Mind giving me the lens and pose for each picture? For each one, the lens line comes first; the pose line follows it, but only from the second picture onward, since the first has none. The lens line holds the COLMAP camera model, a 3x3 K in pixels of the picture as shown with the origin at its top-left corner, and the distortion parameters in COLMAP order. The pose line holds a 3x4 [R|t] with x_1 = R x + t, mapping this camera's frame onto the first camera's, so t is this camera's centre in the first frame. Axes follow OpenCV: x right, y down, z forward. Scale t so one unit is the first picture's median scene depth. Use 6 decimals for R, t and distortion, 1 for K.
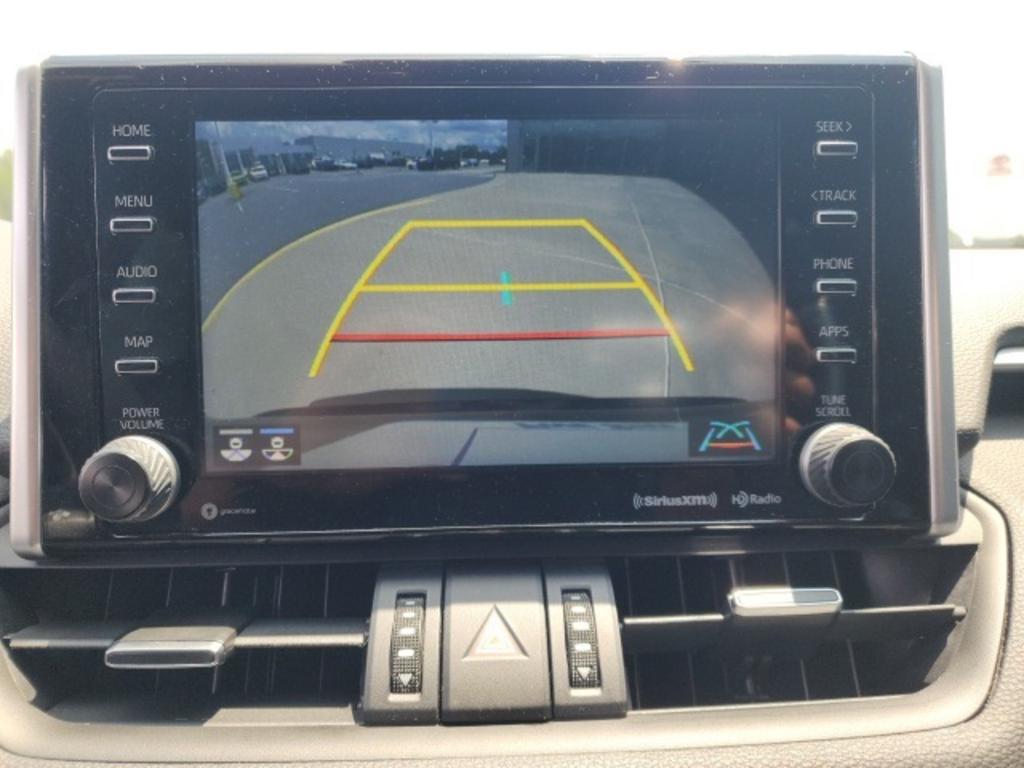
lens RADIAL K [[699.3, 0, 515.6], [0, 699.3, 398.7], [0, 0, 1]] dist [0.019997, -0.027056]
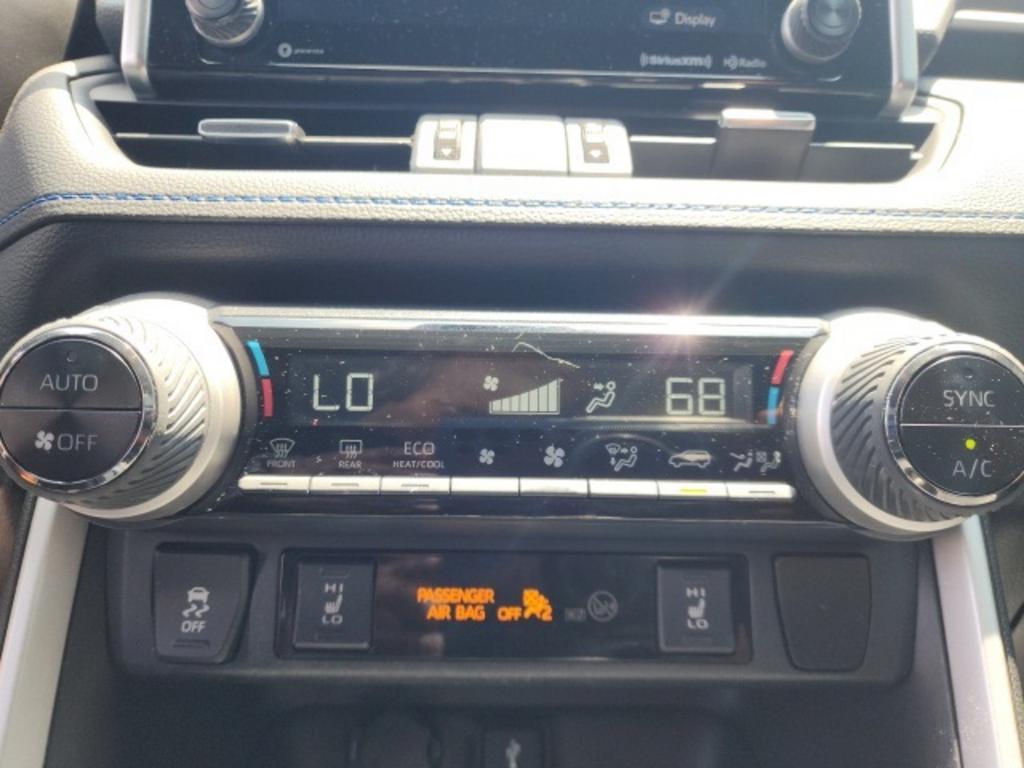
lens RADIAL K [[699.3, 0, 515.6], [0, 699.3, 398.7], [0, 0, 1]] dist [0.019997, -0.027056]
pose [[0.999377, 0.032590, -0.013551, -0.008513], [-0.033273, 0.998004, -0.053669, 0.822780], [0.011775, 0.054087, 0.998467, -0.162533]]
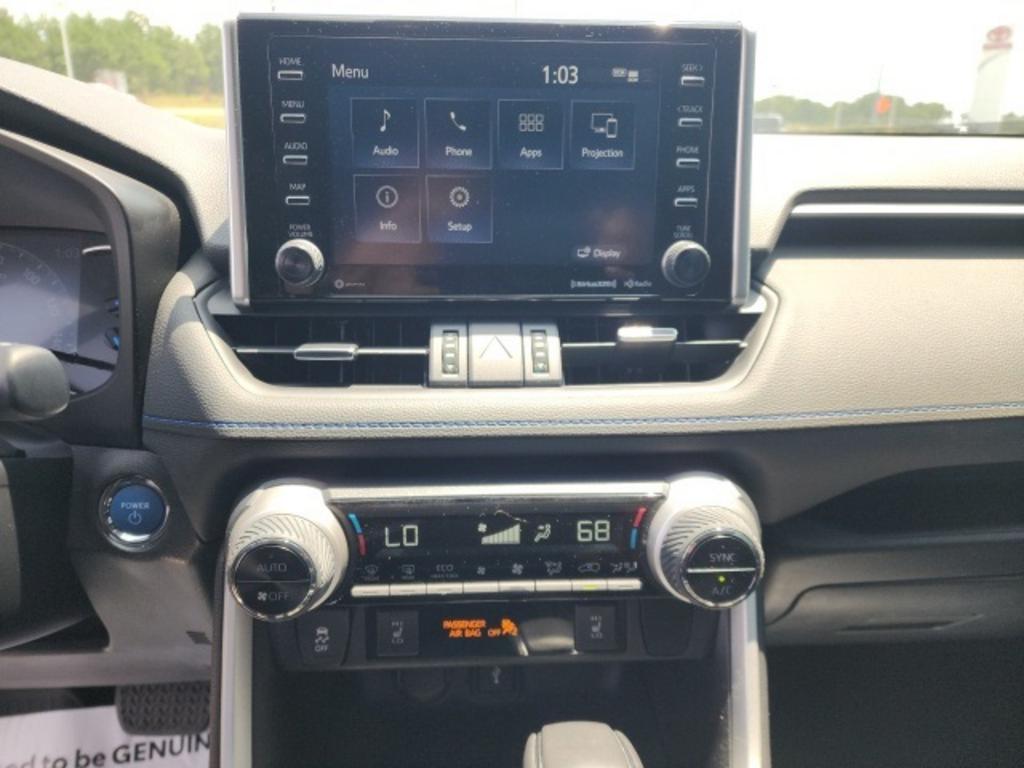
lens RADIAL K [[687.9, 0, 512.0], [0, 687.9, 384.0], [0, 0, 1]] dist [0.073089, -0.078906]
pose [[0.999602, 0.012203, 0.025444, -0.029681], [-0.015963, 0.988057, 0.153262, 0.136921], [-0.023270, -0.153607, 0.987858, -0.854394]]
